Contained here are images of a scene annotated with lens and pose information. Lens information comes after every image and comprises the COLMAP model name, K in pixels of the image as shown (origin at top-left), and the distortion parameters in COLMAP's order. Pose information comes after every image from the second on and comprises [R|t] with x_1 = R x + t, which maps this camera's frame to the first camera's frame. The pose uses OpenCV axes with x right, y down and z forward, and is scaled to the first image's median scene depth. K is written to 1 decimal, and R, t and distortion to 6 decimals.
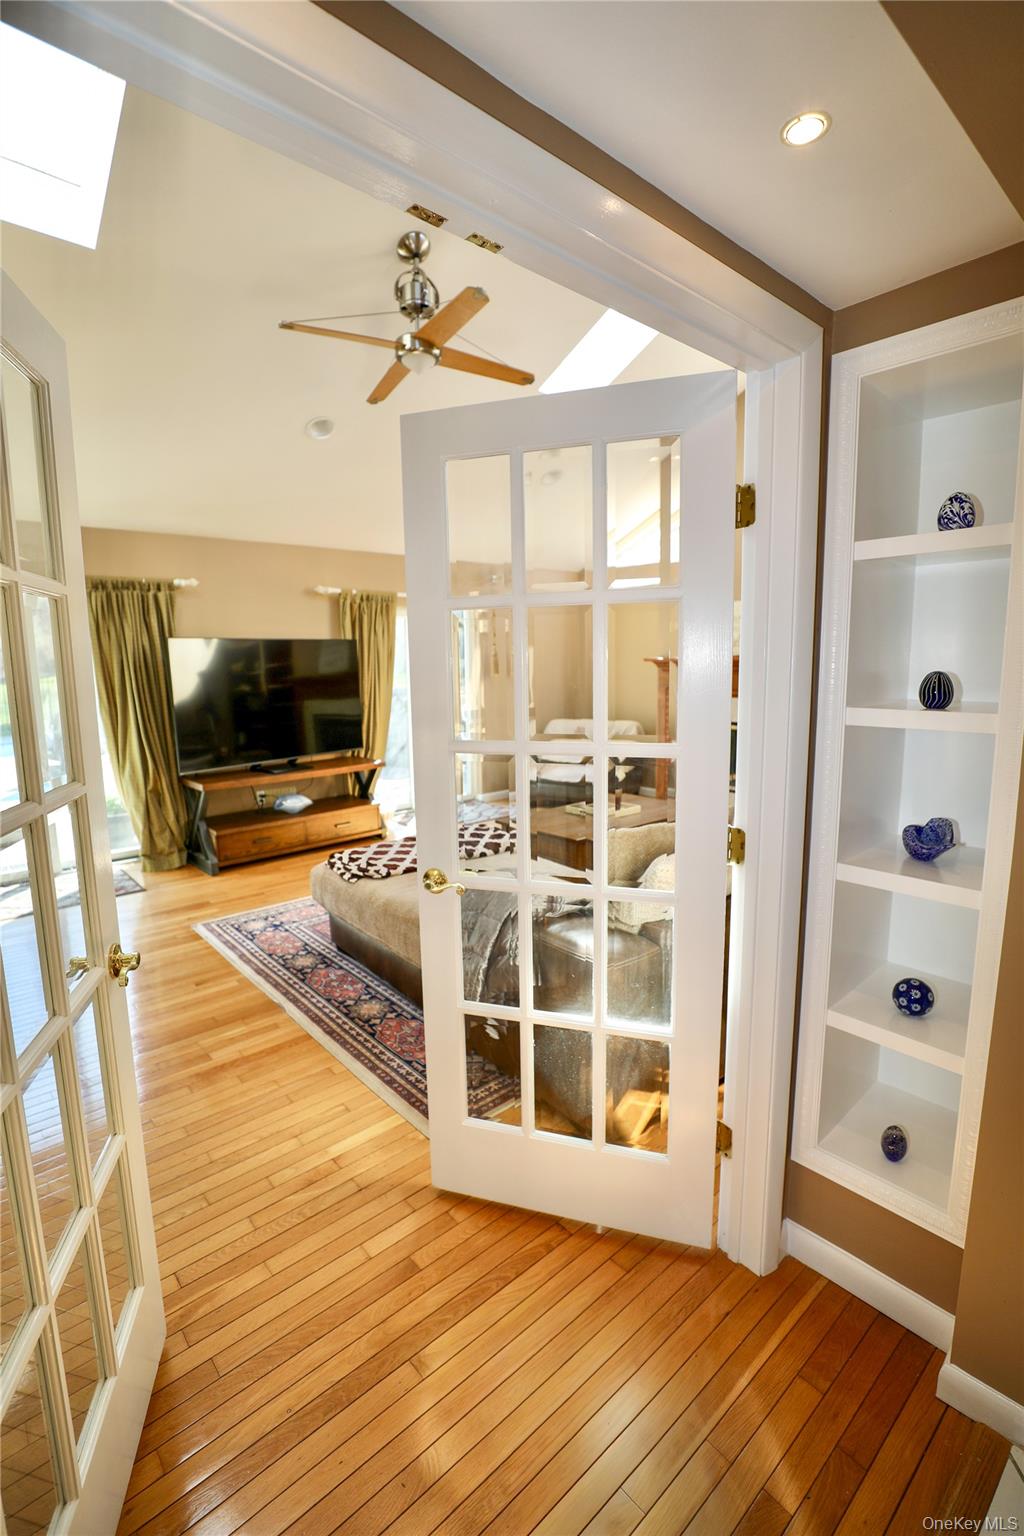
lens RADIAL K [[697.1, 0, 501.2], [0, 697.1, 765.5], [0, 0, 1]] dist [-0.037389, 0.000143]
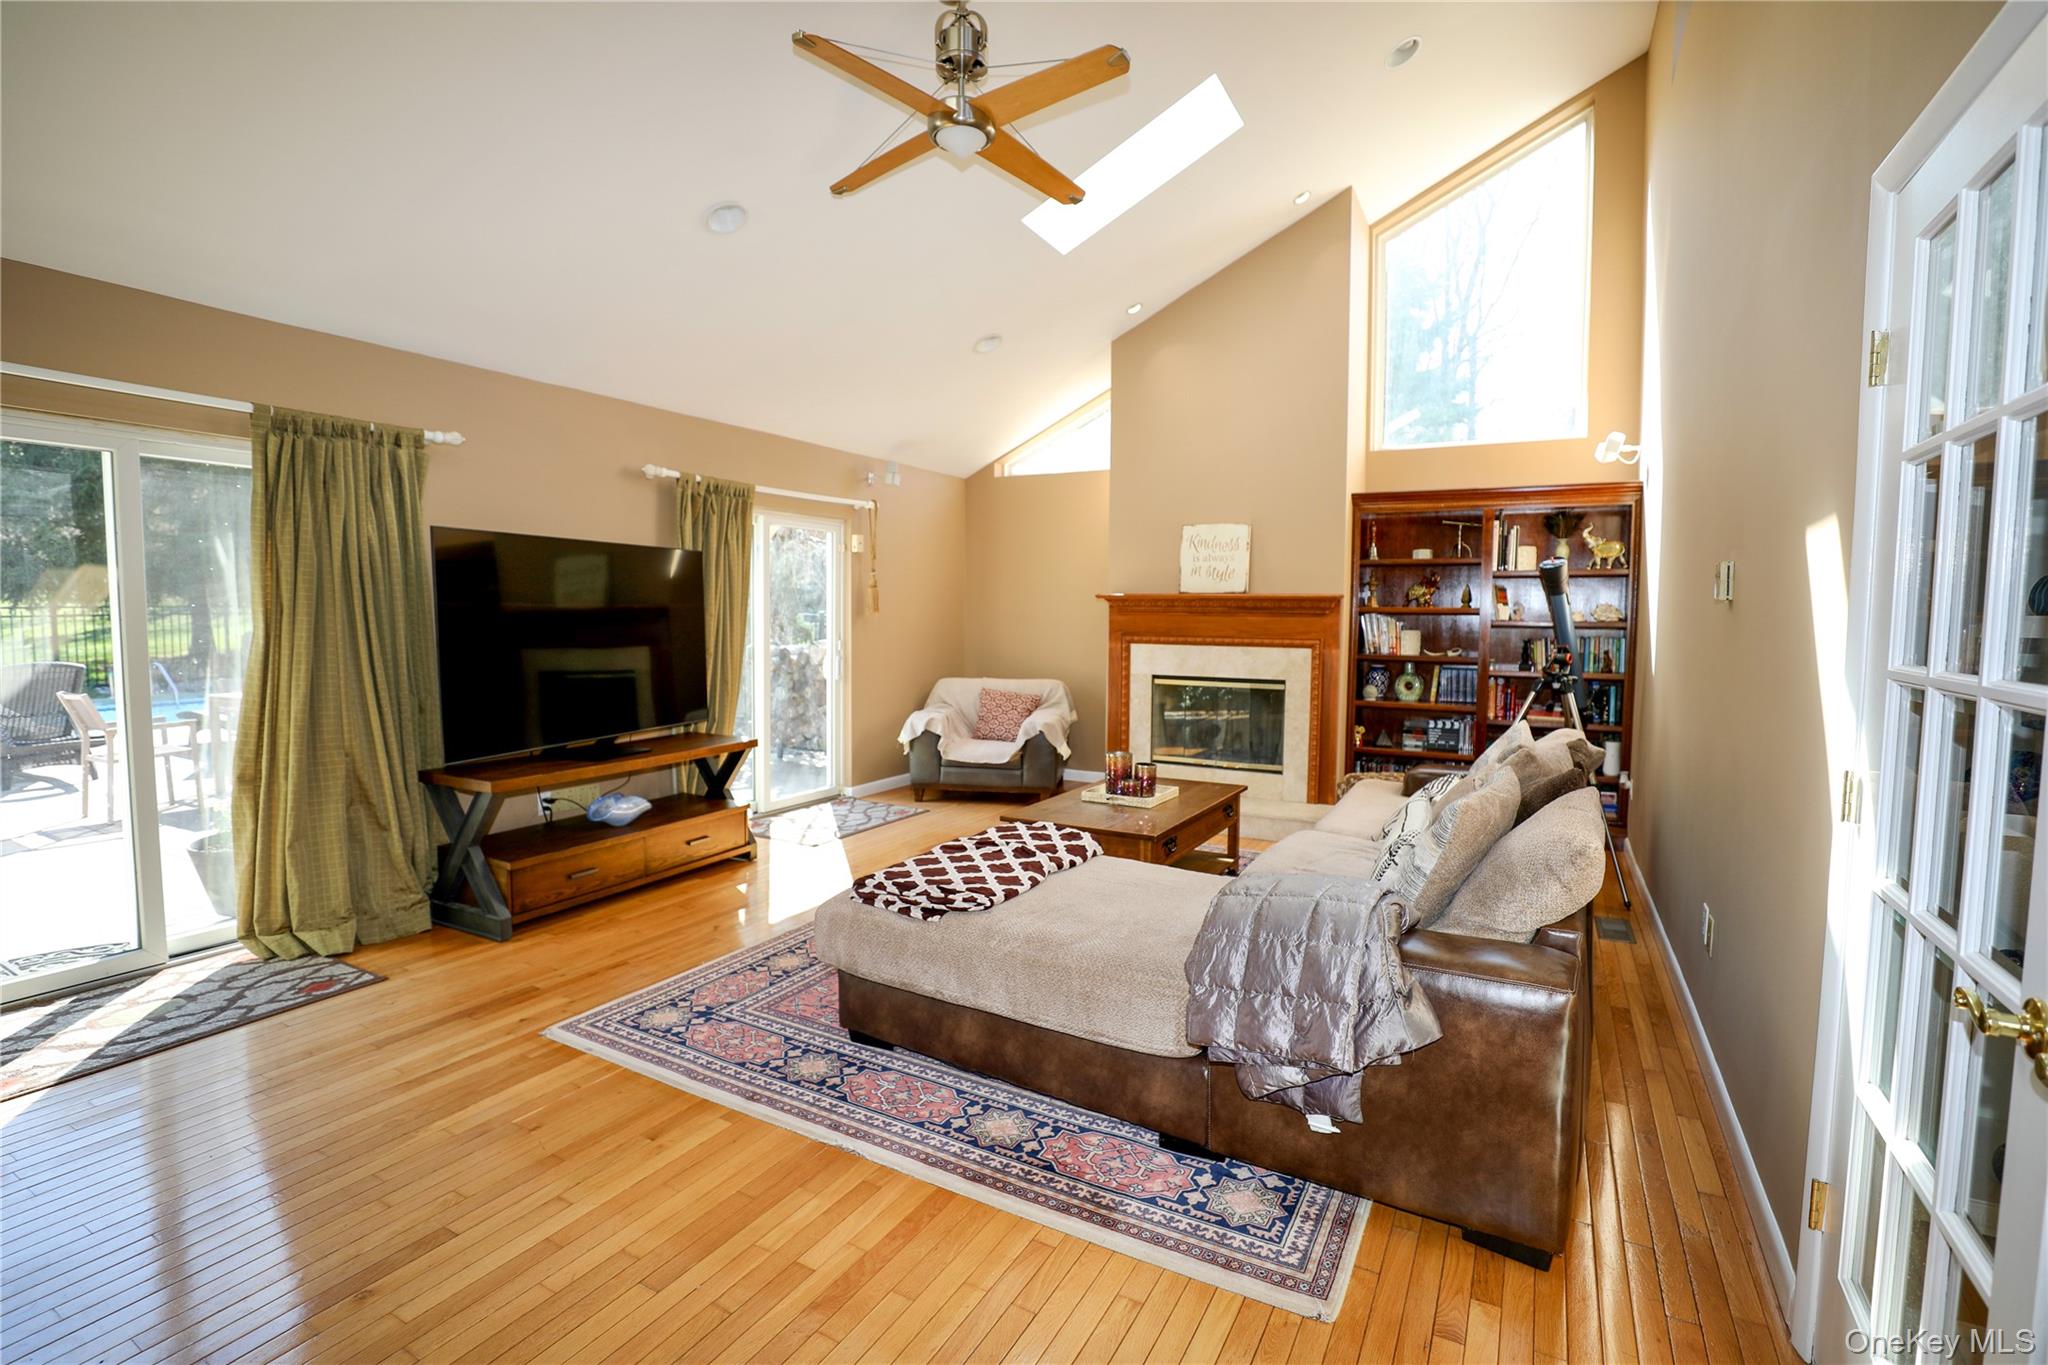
lens RADIAL K [[929.5, 0, 1030.8], [0, 929.5, 675.7], [0, 0, 1]] dist [-0.037389, 0.000143]
pose [[0.936266, 0.000262, 0.351292, -0.273050], [0.028437, 0.996661, -0.076535, 0.010724], [-0.350140, 0.081647, 0.933132, 0.122405]]
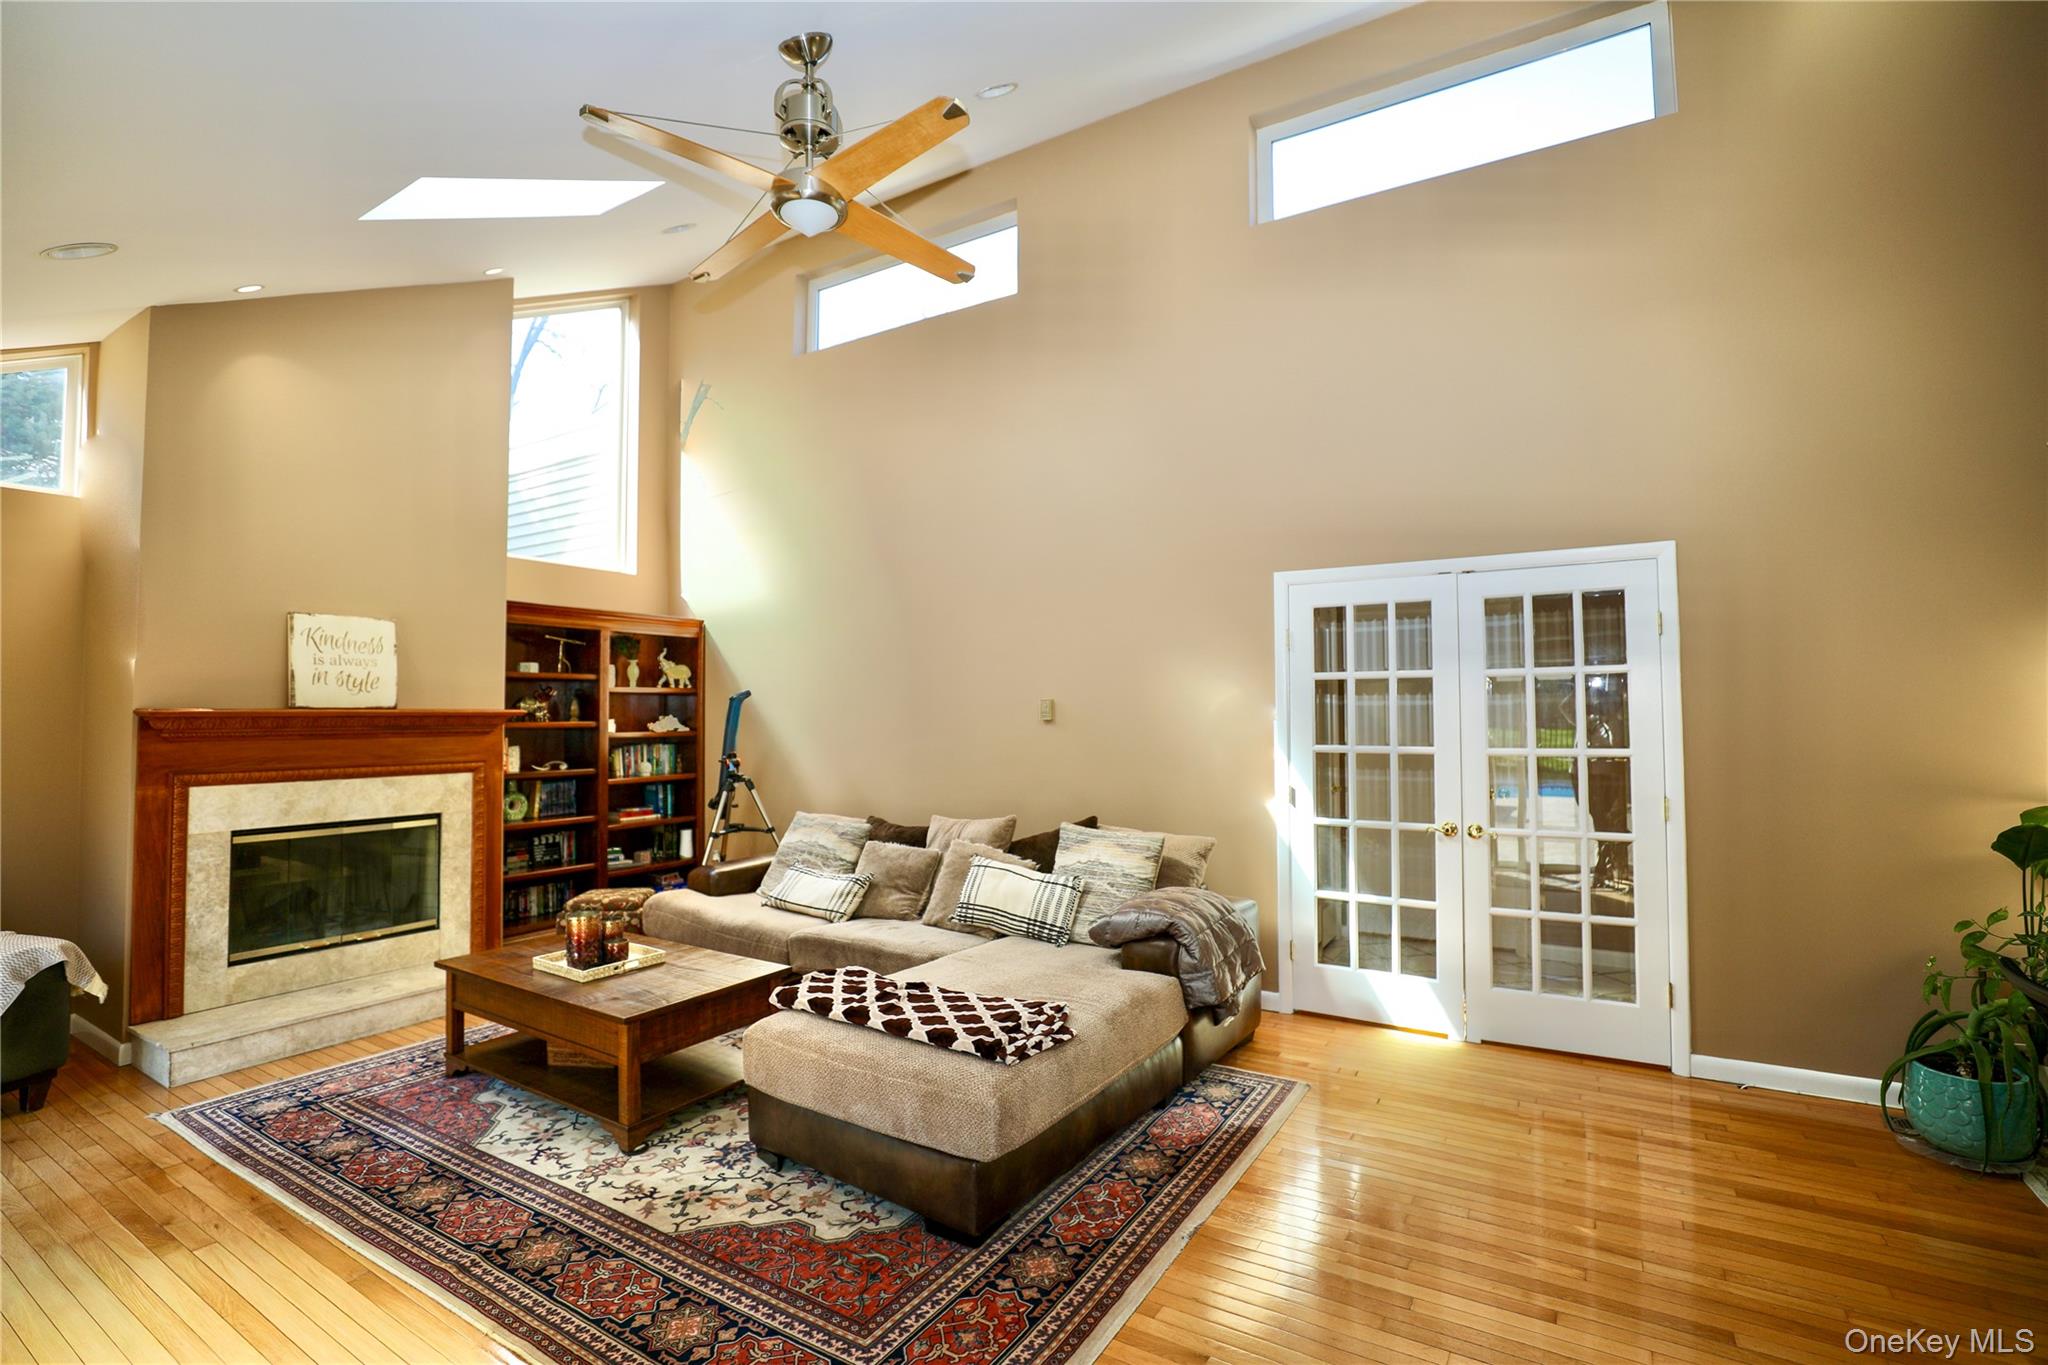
lens RADIAL K [[929.5, 0, 1030.8], [0, 929.5, 675.7], [0, 0, 1]] dist [-0.037389, 0.000143]
pose [[-0.303809, 0.056018, 0.951085, -0.678001], [0.152239, 0.988297, -0.009580, -0.106183], [-0.940491, 0.141882, -0.308781, 0.816557]]
